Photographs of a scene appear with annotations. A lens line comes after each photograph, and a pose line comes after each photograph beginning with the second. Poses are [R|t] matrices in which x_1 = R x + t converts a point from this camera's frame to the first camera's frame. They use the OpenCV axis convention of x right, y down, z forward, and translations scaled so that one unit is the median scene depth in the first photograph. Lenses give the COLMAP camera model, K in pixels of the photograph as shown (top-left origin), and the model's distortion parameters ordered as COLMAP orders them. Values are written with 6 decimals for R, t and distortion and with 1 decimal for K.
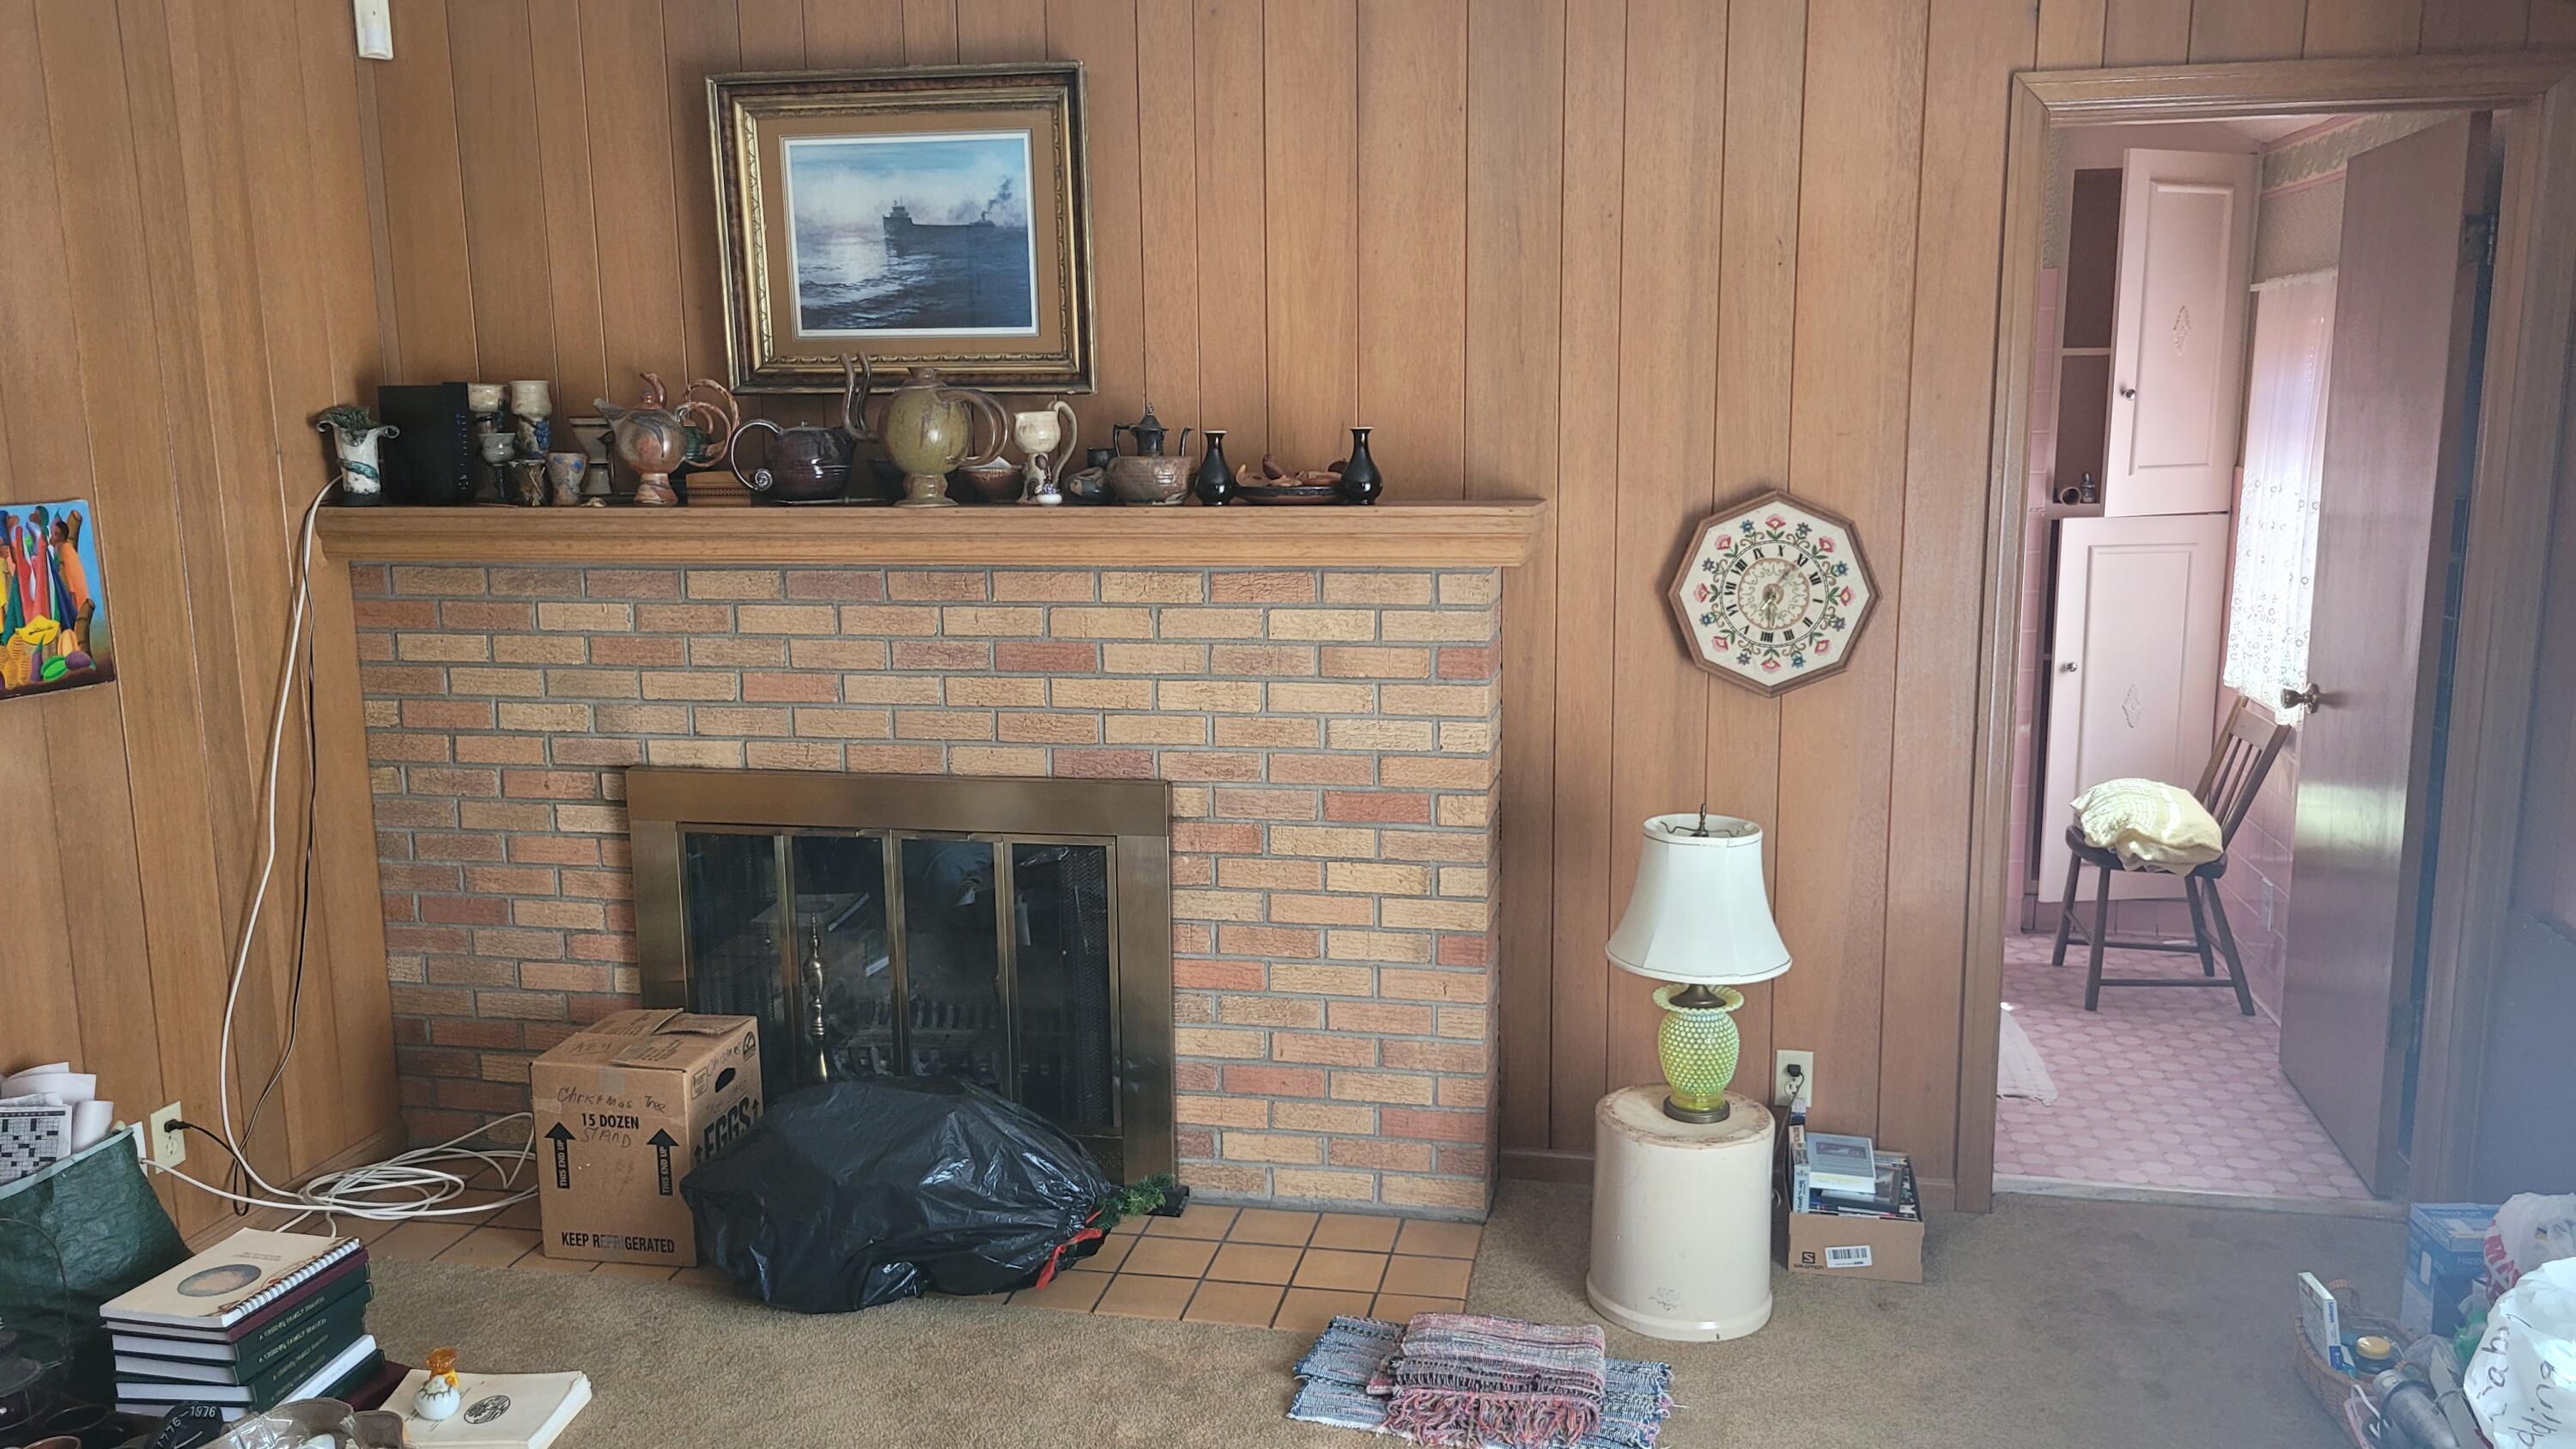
lens RADIAL K [[1925.3, 0, 1284.0], [0, 1925.3, 710.2], [0, 0, 1]] dist [0.060459, -0.056500]
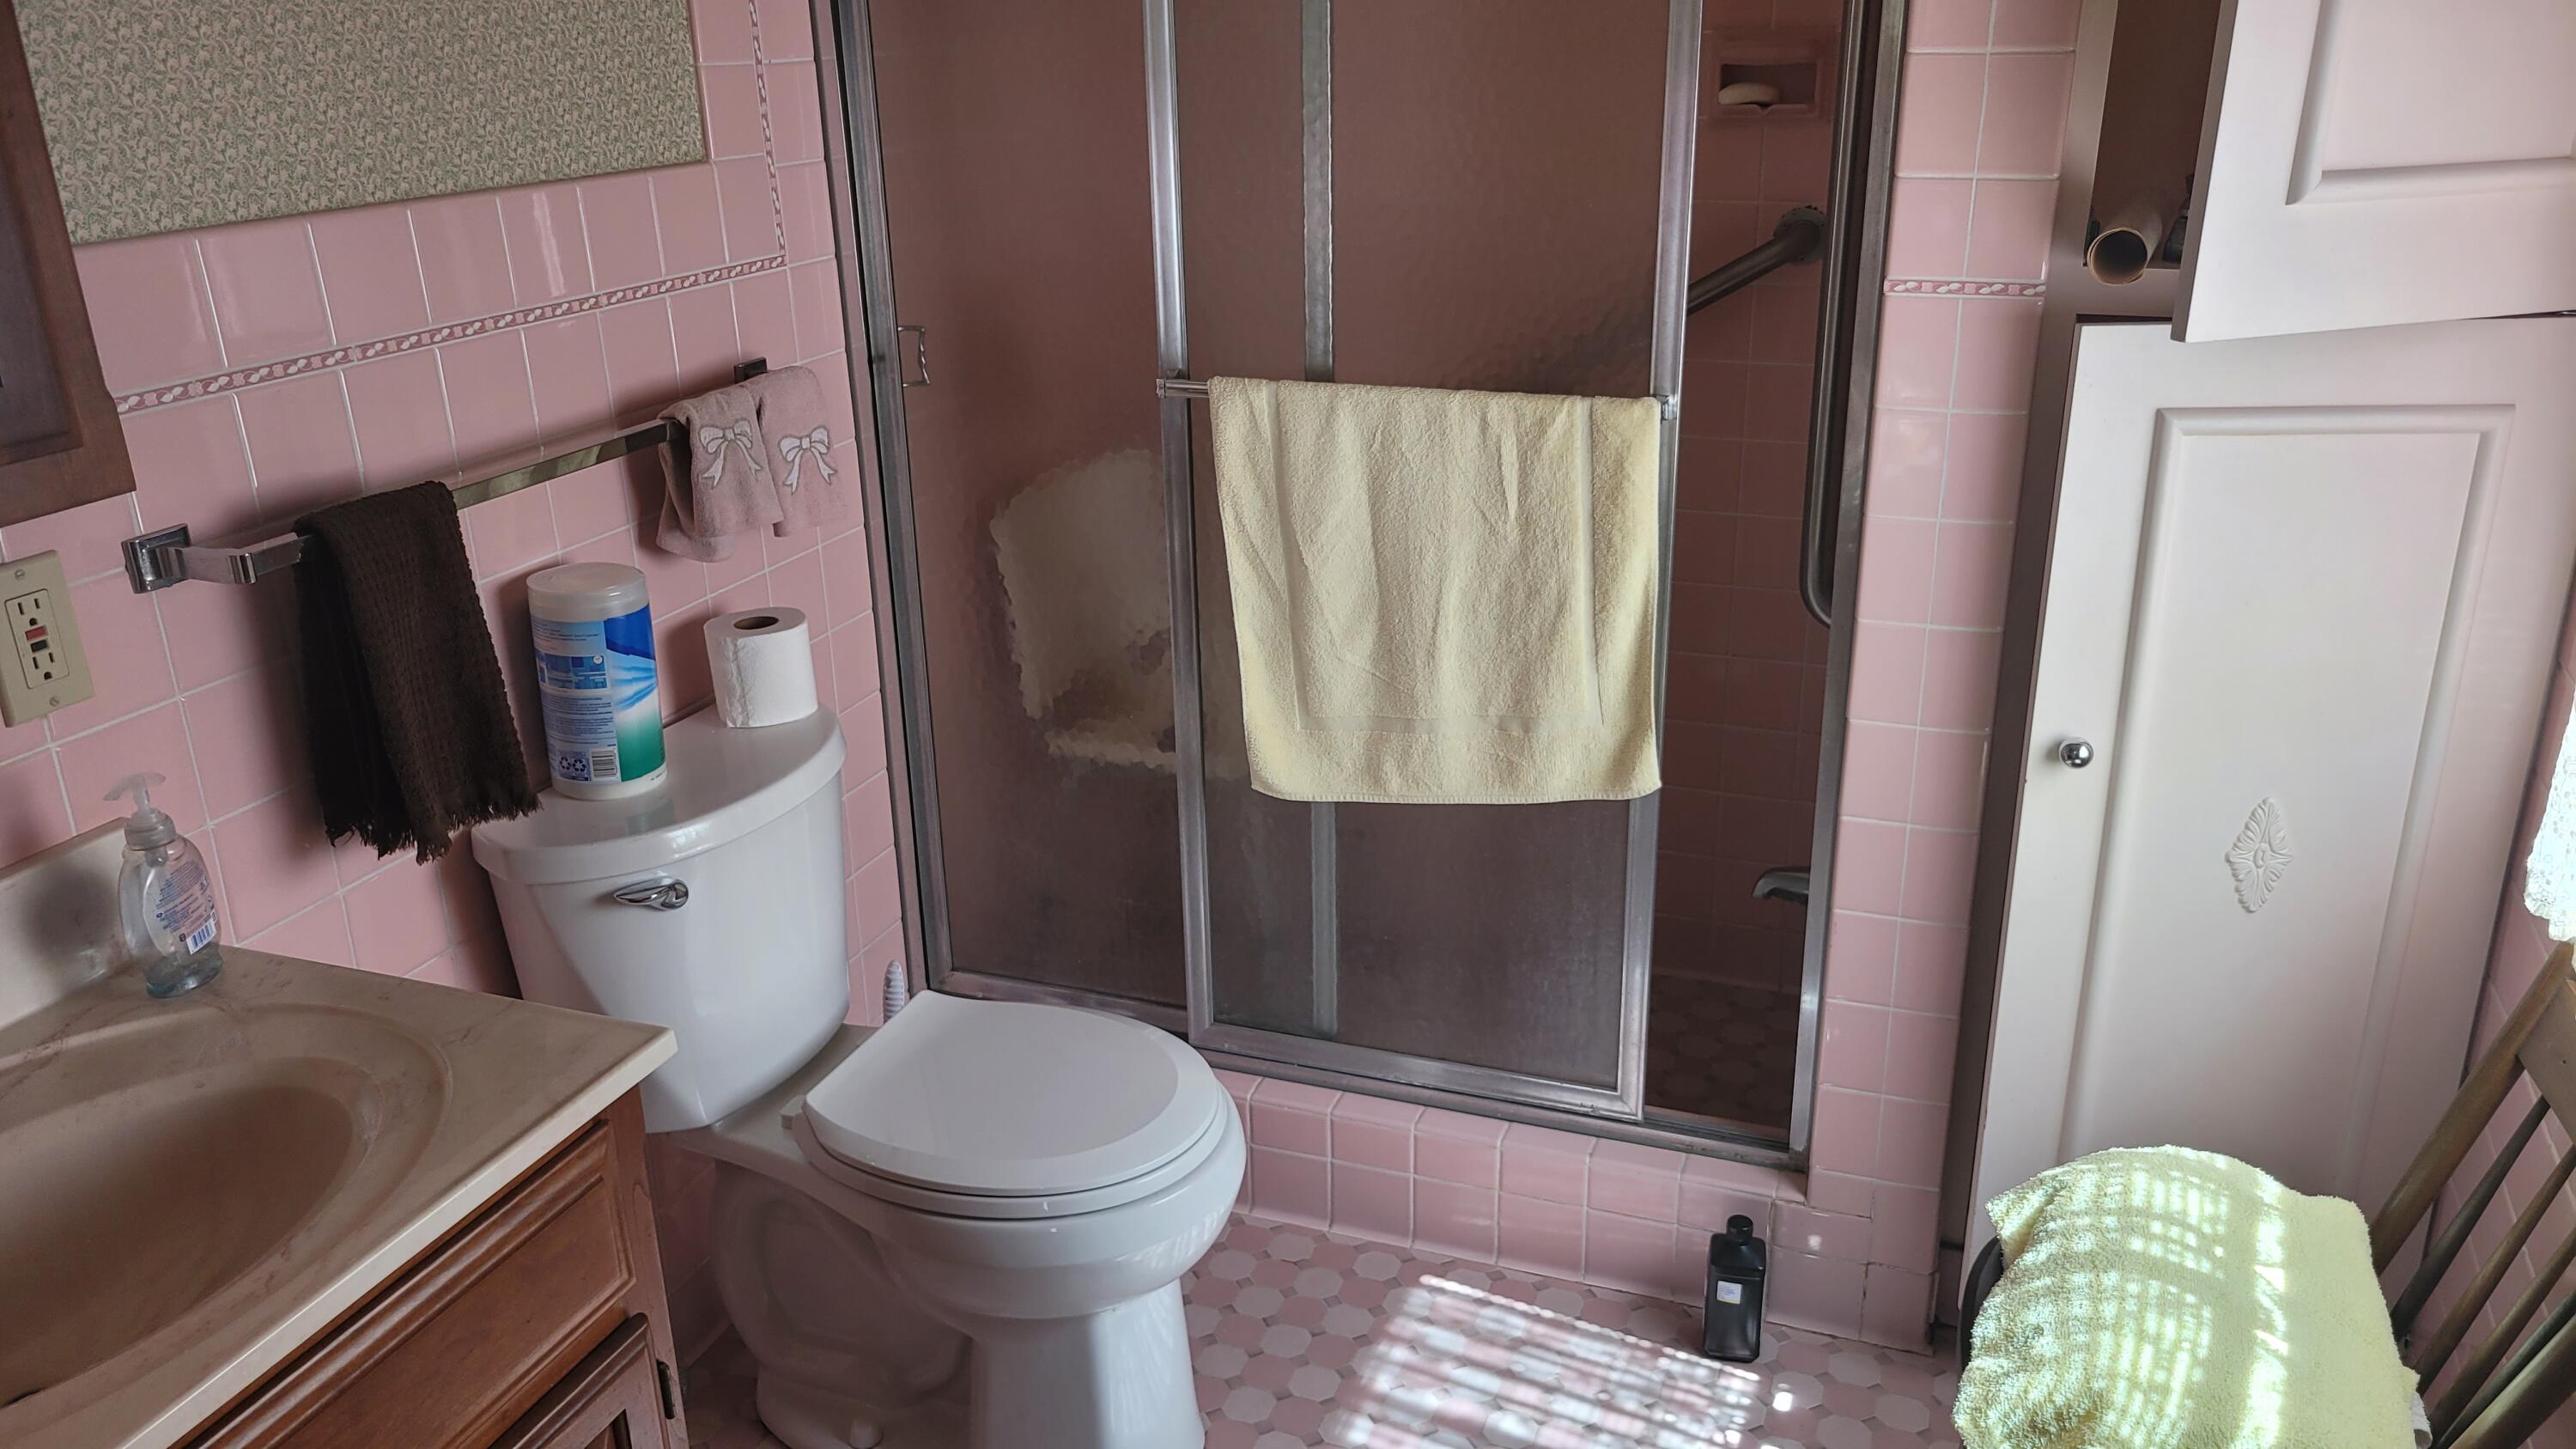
lens RADIAL K [[1925.3, 0, 1284.0], [0, 1925.3, 710.2], [0, 0, 1]] dist [0.060459, -0.056500]
pose [[0.985825, 0.033545, -0.164389, 0.329517], [0.005107, 0.973355, 0.229246, -0.113674], [0.167699, -0.226836, 0.959387, 0.655760]]
